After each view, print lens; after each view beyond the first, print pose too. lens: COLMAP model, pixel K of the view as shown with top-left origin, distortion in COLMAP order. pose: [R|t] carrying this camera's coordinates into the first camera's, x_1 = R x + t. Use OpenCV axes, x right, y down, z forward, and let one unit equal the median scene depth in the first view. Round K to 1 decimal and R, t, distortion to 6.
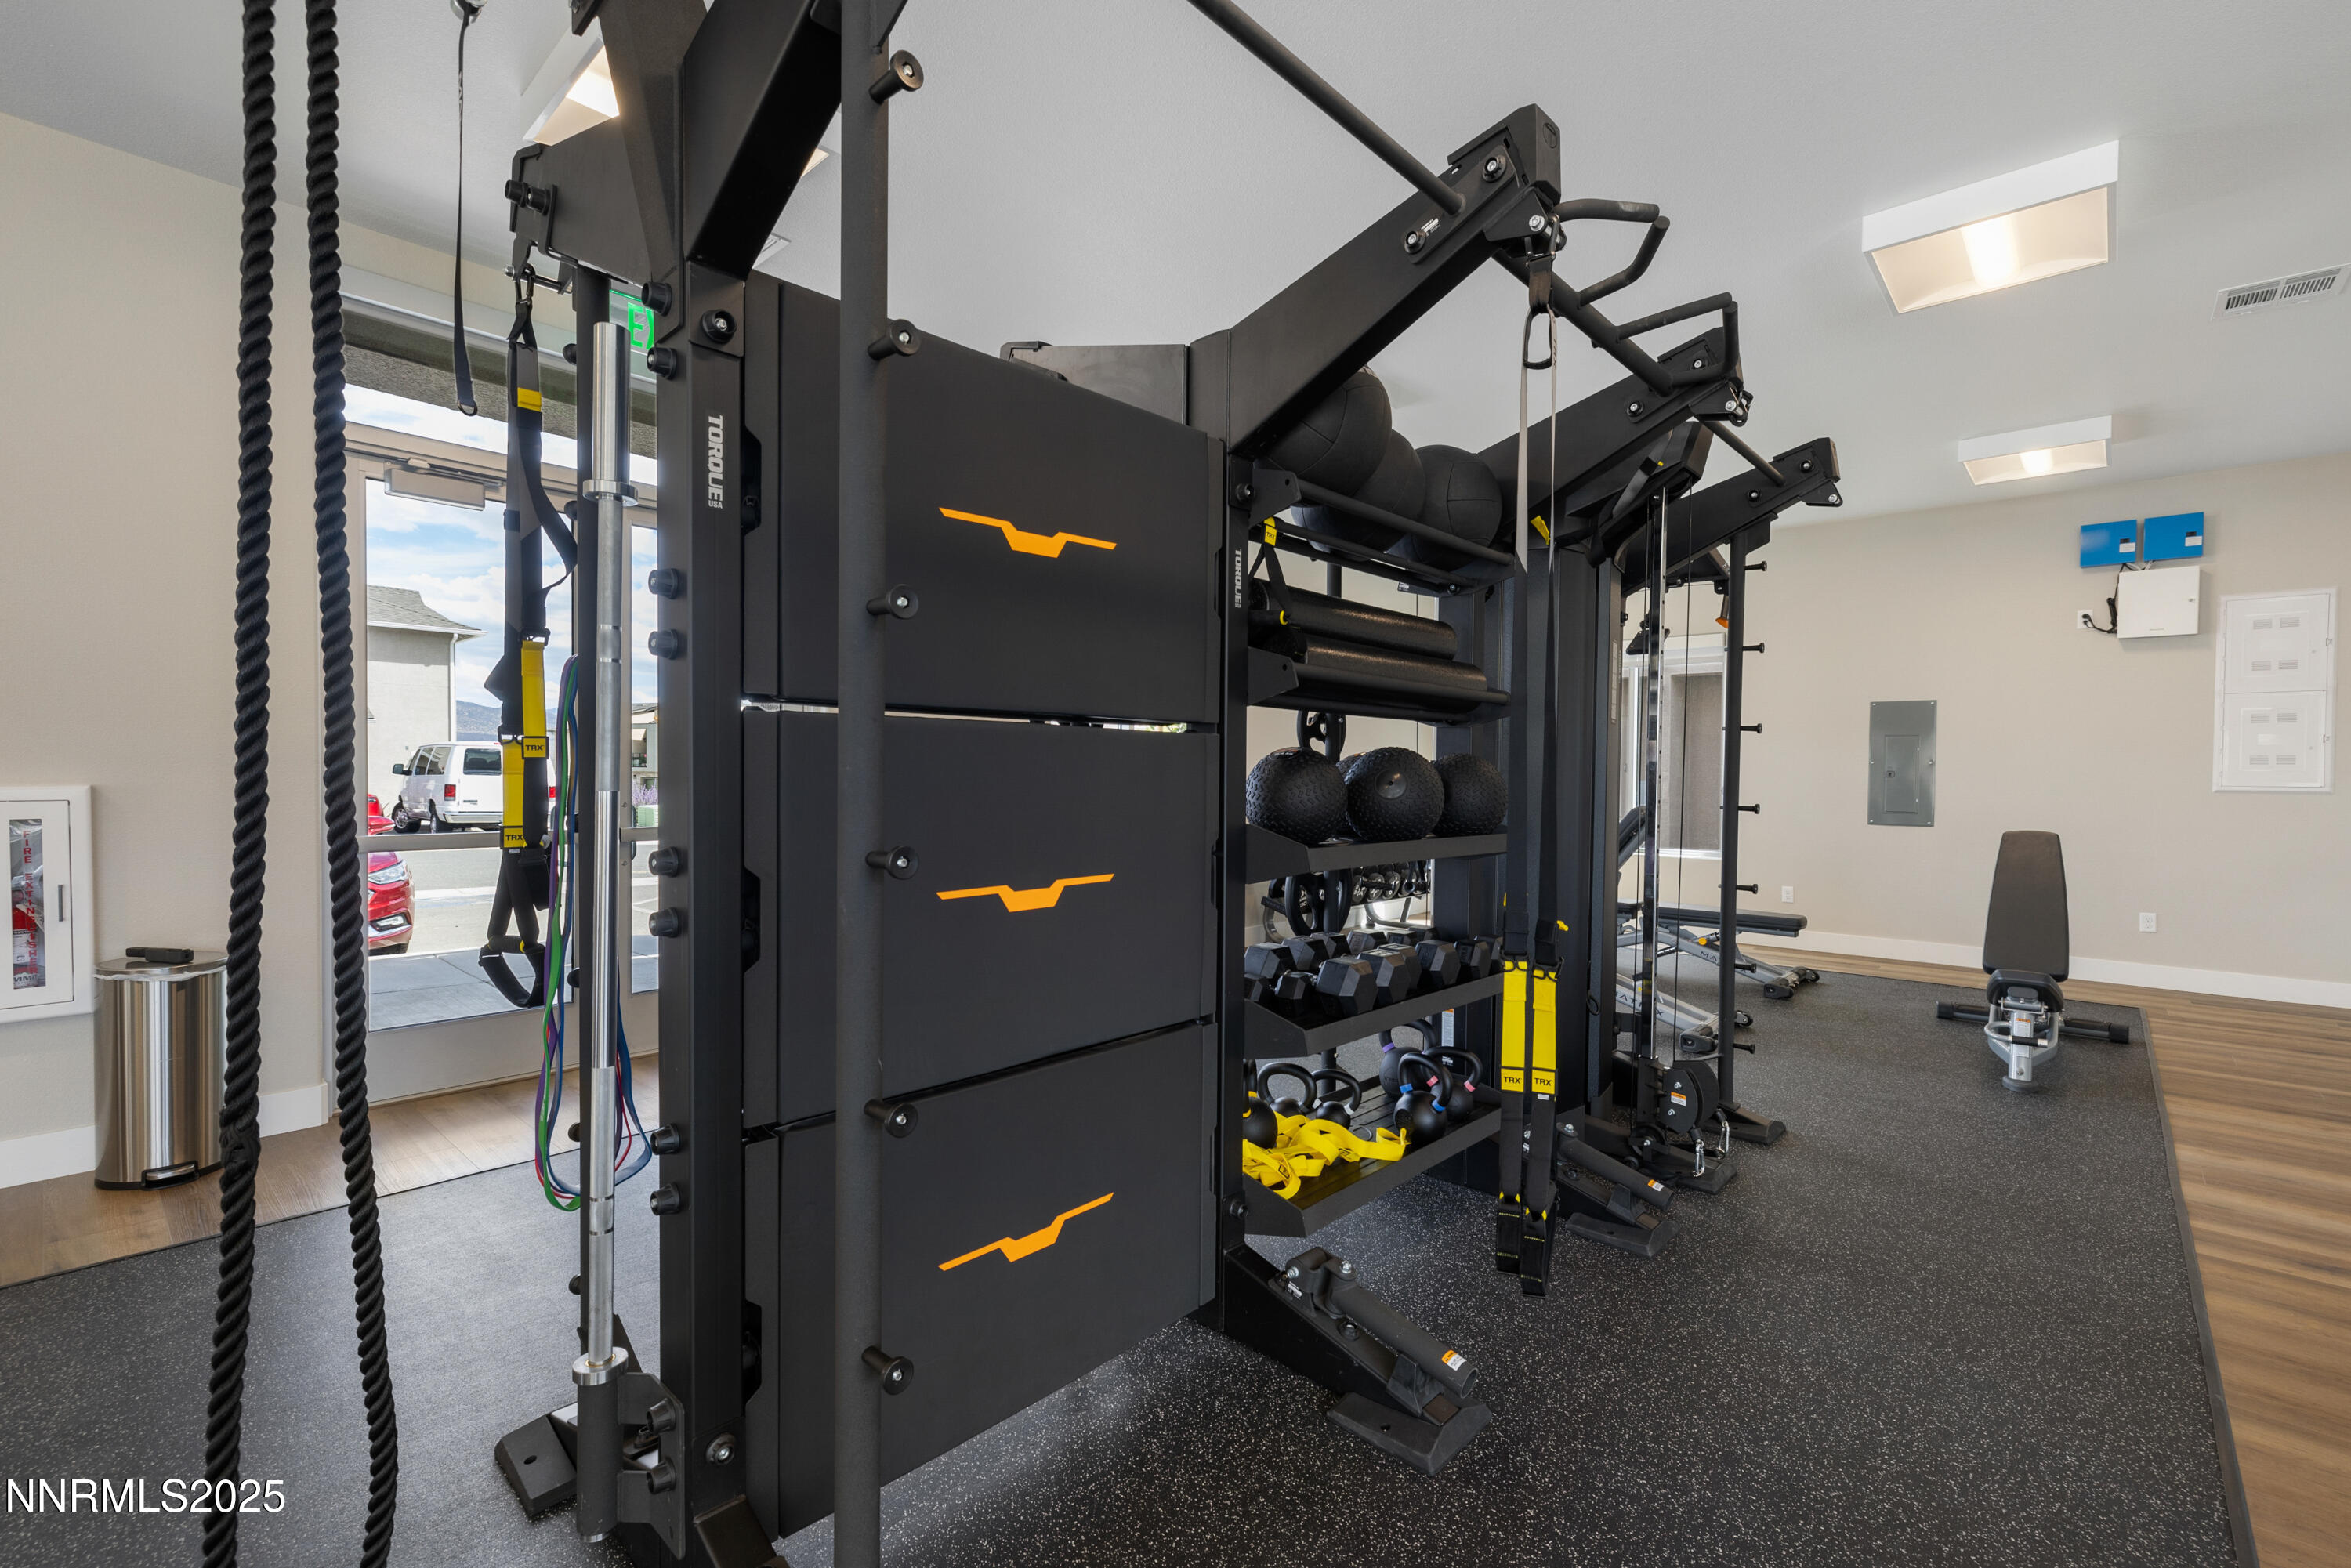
lens RADIAL K [[1014.4, 0, 1175.5], [0, 1014.4, 784.0], [0, 0, 1]] dist [-0.074034, 0.000091]
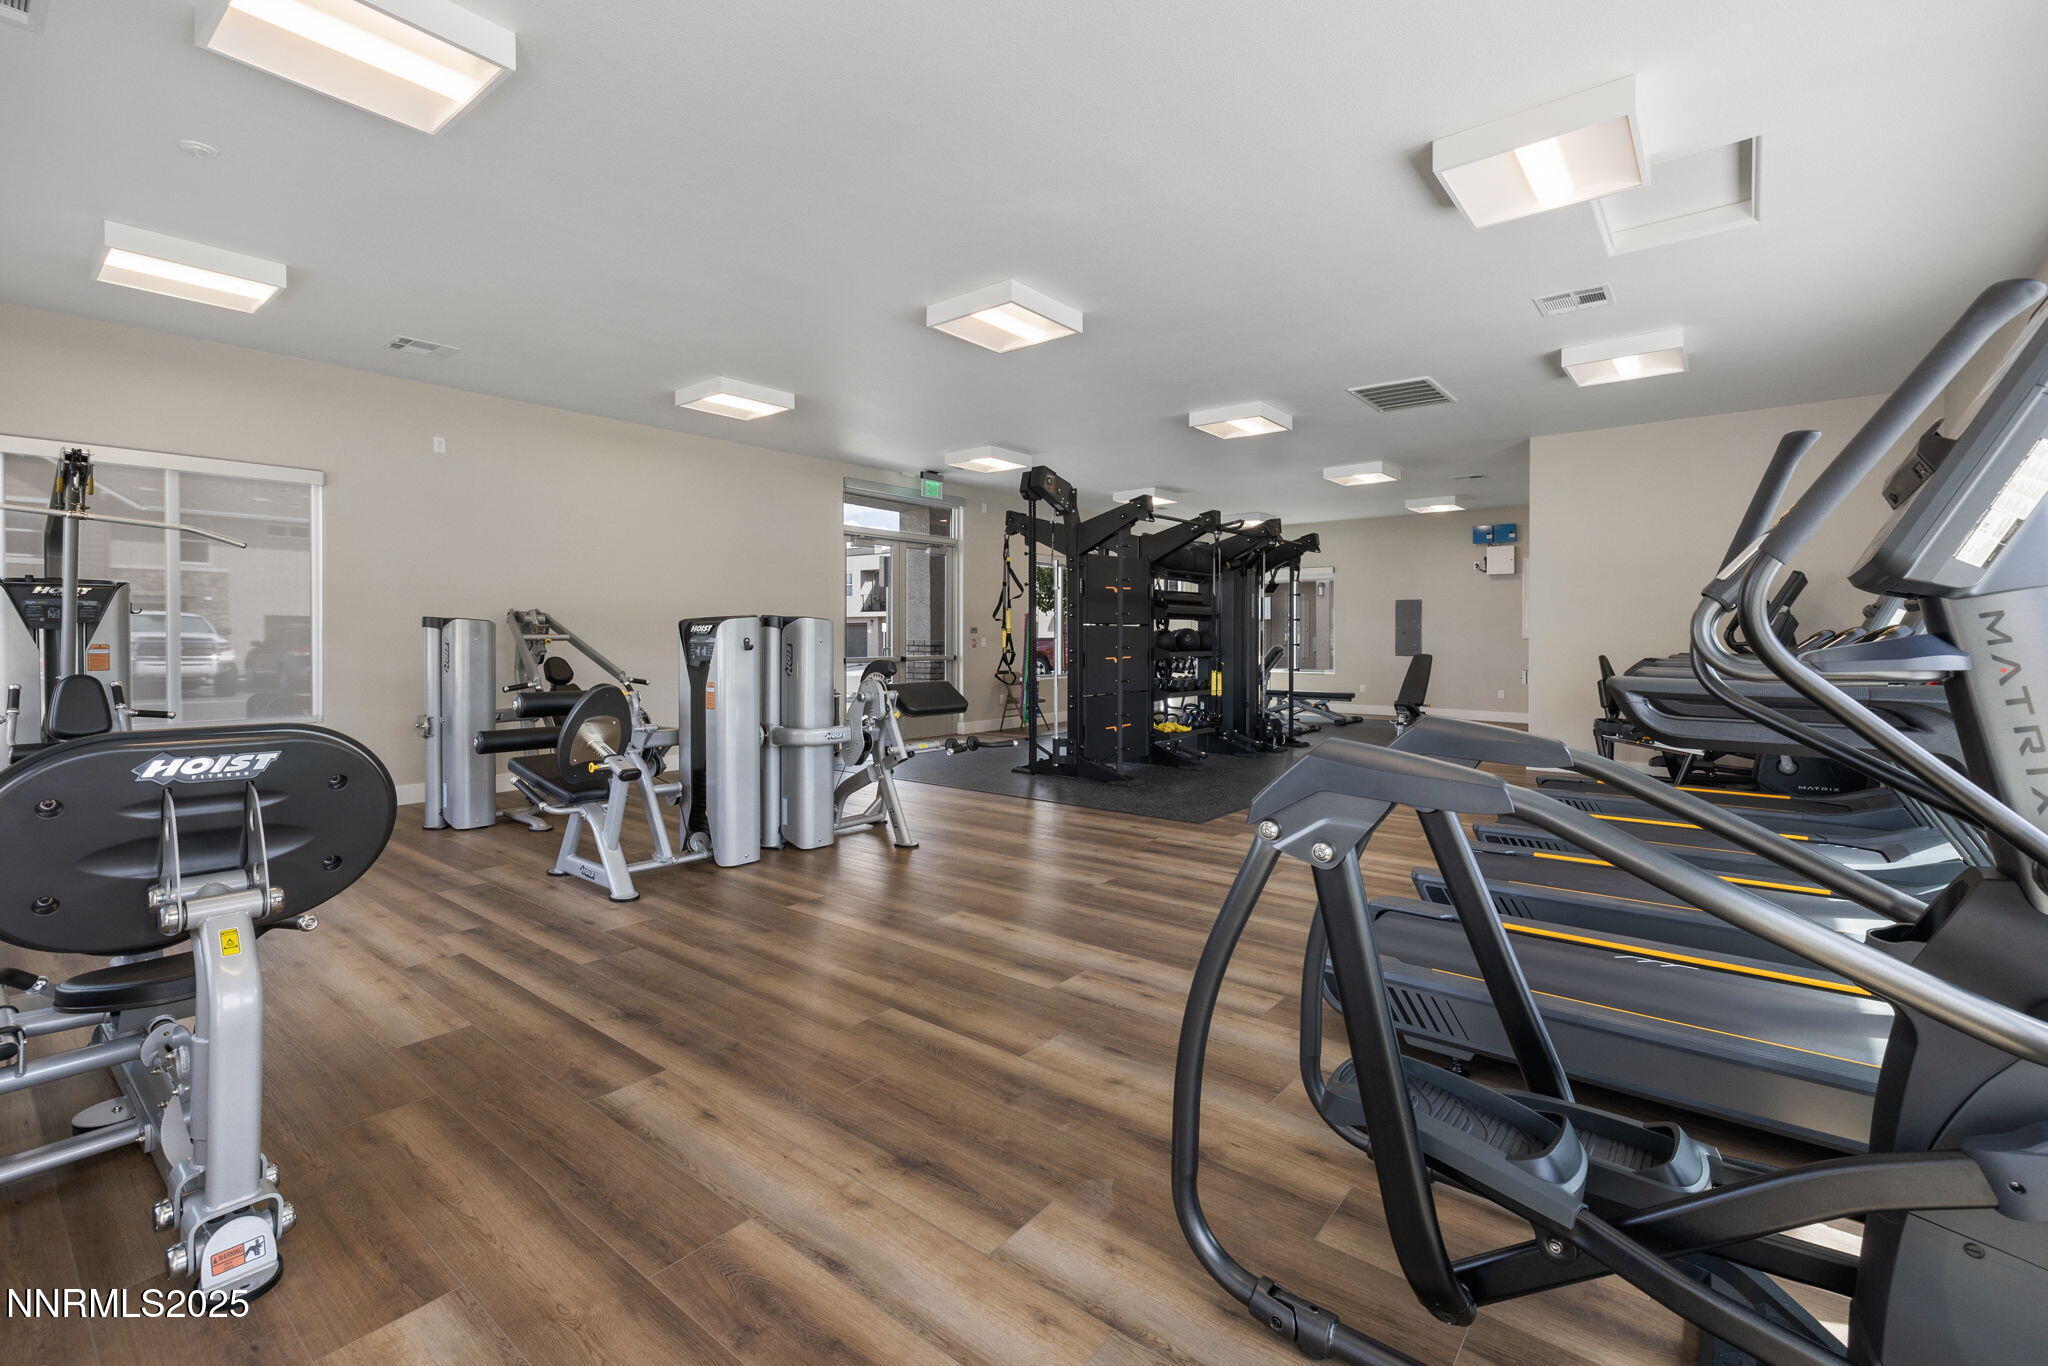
lens RADIAL K [[875.5, 0, 1025.0], [0, 875.5, 660.1], [0, 0, 1]] dist [0.000501, 0.000058]
pose [[0.998028, -0.014161, 0.061157, -0.471258], [0.013244, 0.999794, 0.015381, 0.019289], [-0.061363, -0.014541, 0.998010, -1.783643]]
